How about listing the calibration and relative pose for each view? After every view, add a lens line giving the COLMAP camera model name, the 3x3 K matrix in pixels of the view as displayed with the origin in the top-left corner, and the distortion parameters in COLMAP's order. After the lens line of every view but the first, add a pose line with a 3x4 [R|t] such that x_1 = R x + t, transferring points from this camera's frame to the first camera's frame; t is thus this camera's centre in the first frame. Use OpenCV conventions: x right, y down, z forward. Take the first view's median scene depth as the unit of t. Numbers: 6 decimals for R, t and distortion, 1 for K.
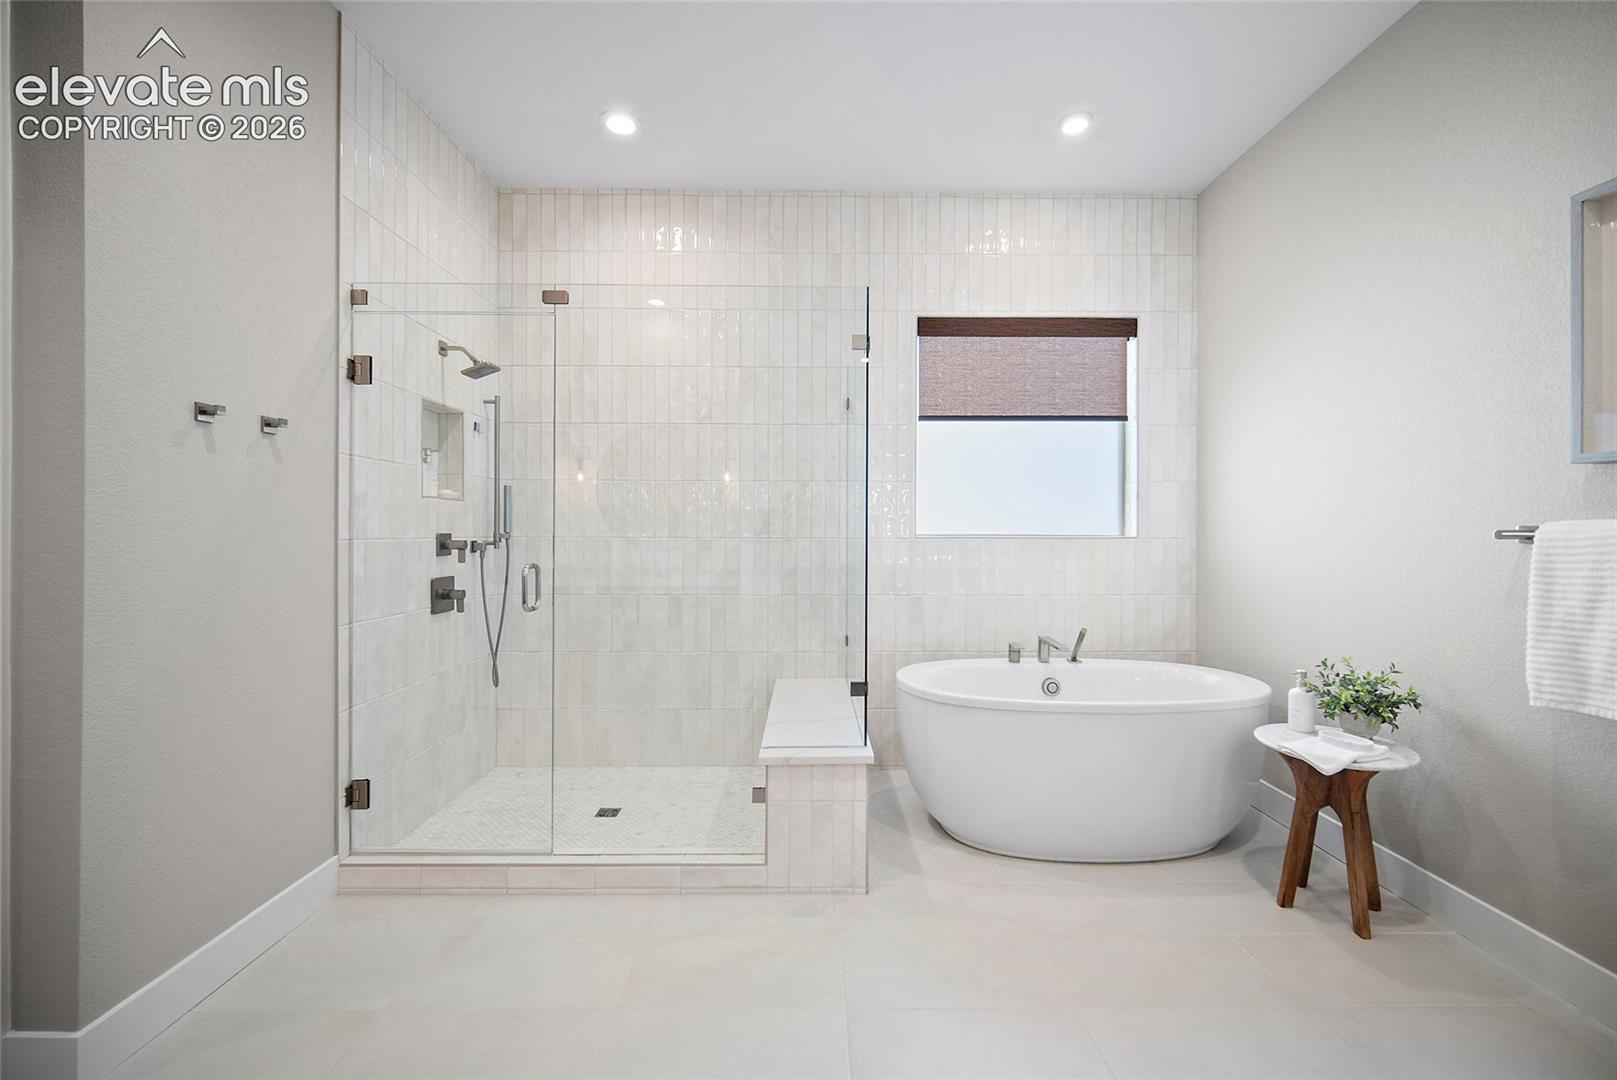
lens RADIAL K [[643.0, 0, 814.3], [0, 643.0, 535.1], [0, 0, 1]] dist [0.001338, 0.000080]
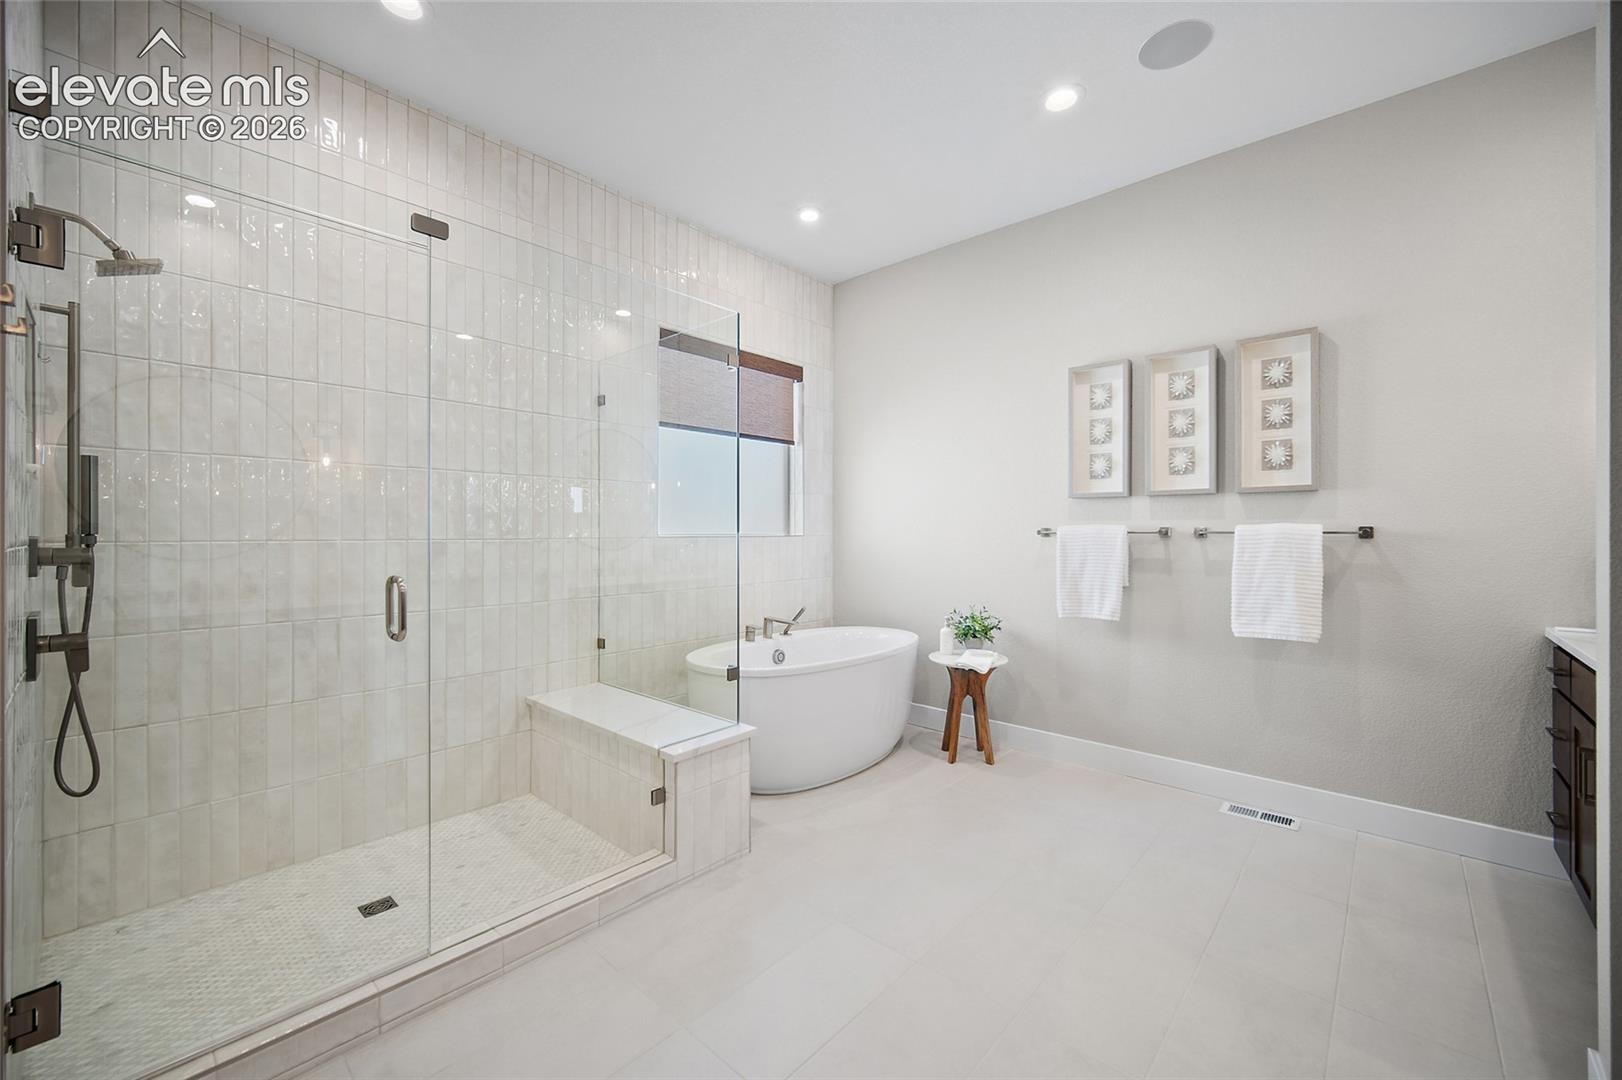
lens RADIAL K [[641.7, 0, 813.0], [0, 641.7, 535.0], [0, 0, 1]] dist [-0.001506, -0.000263]
pose [[0.682153, -0.006530, 0.731180, -0.491430], [0.005932, 0.999977, 0.003397, -0.001713], [-0.731185, 0.002020, 0.682176, 0.112116]]
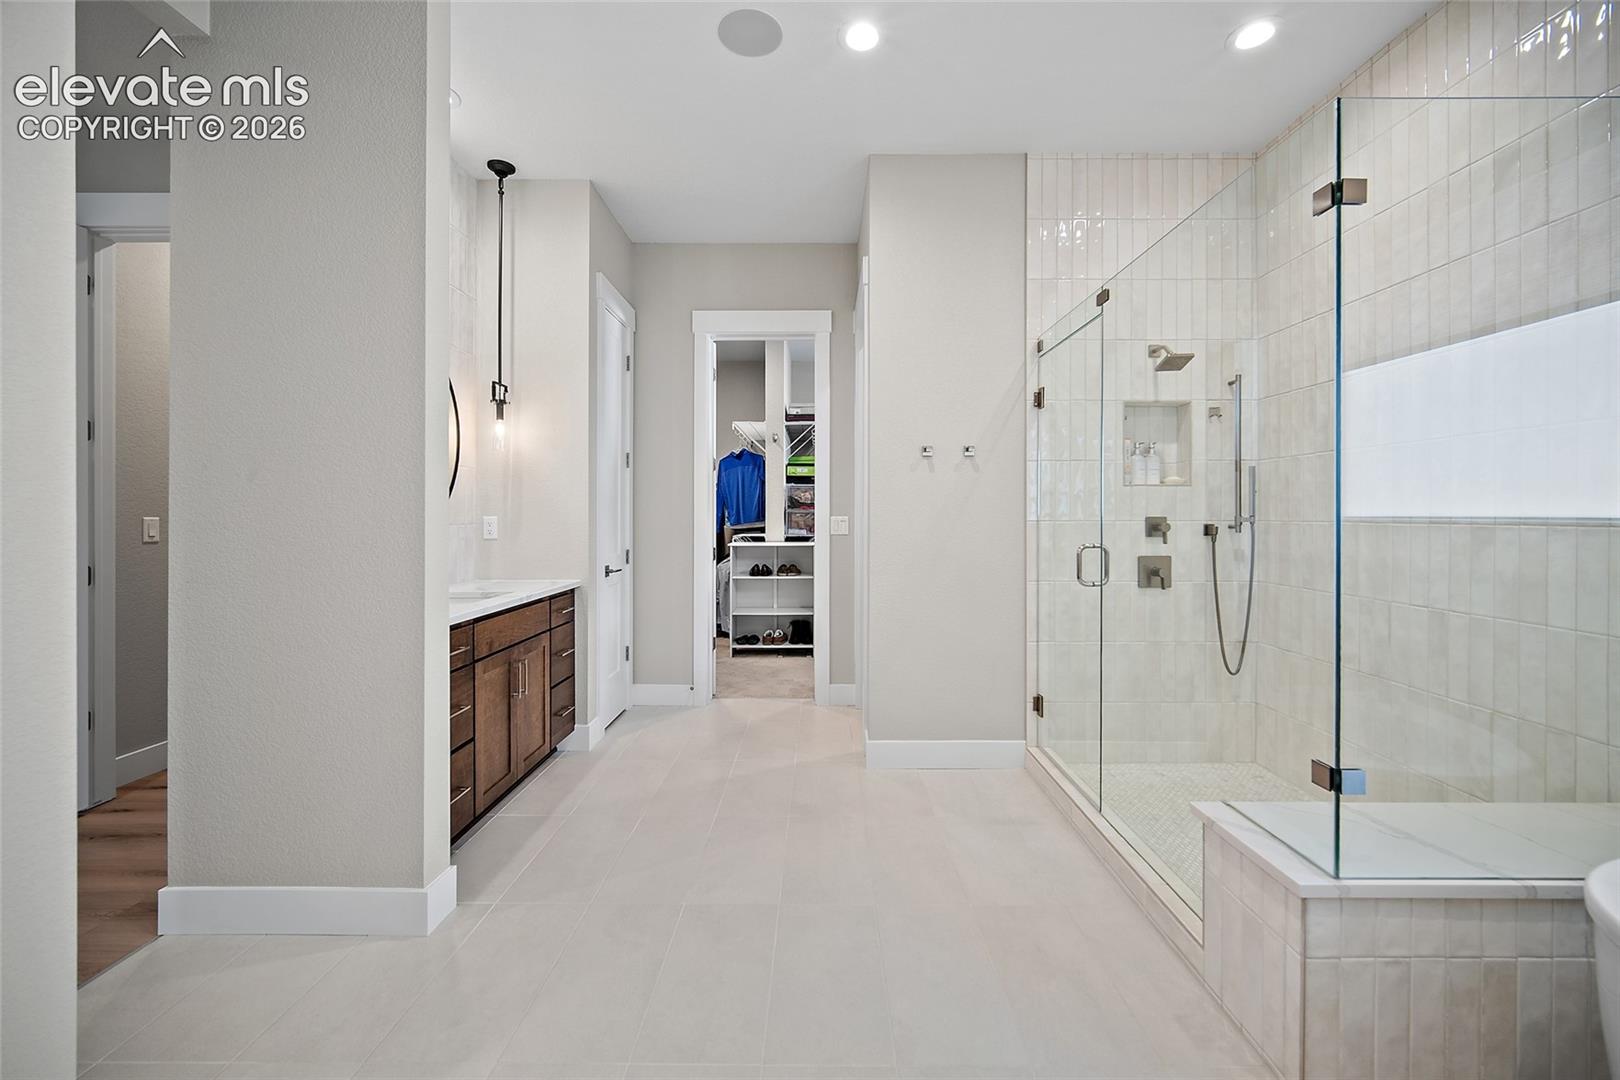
lens RADIAL K [[647.3, 0, 812.2], [0, 647.3, 514.6], [0, 0, 1]] dist [-0.001349, -0.000189]
pose [[-0.021706, -0.003008, -0.999760, 0.523949], [-0.003167, 0.999991, -0.002940, -0.001232], [0.999759, 0.003103, -0.021715, 0.407046]]
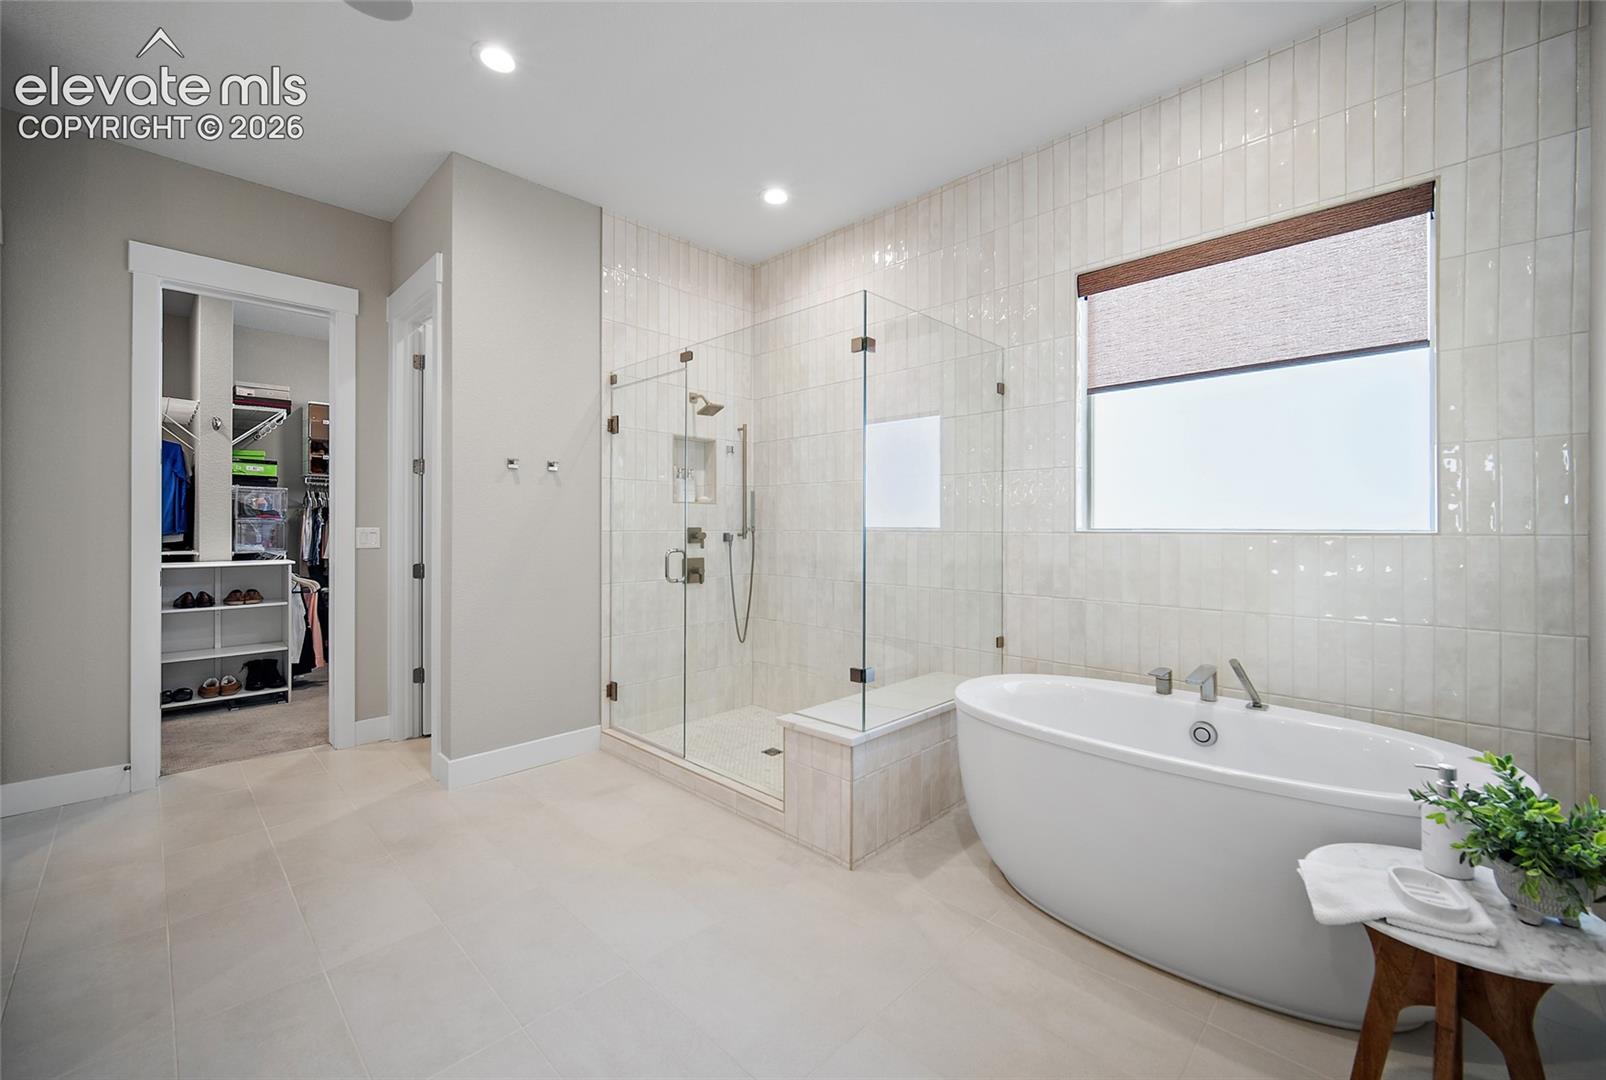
lens RADIAL K [[656.7, 0, 800.1], [0, 656.7, 525.0], [0, 0, 1]] dist [0.001547, 0.000033]
pose [[0.705006, -0.003229, -0.709194, 0.584540], [-0.000945, 0.999984, -0.005492, -0.000306], [0.709201, 0.004542, 0.704992, 0.134907]]
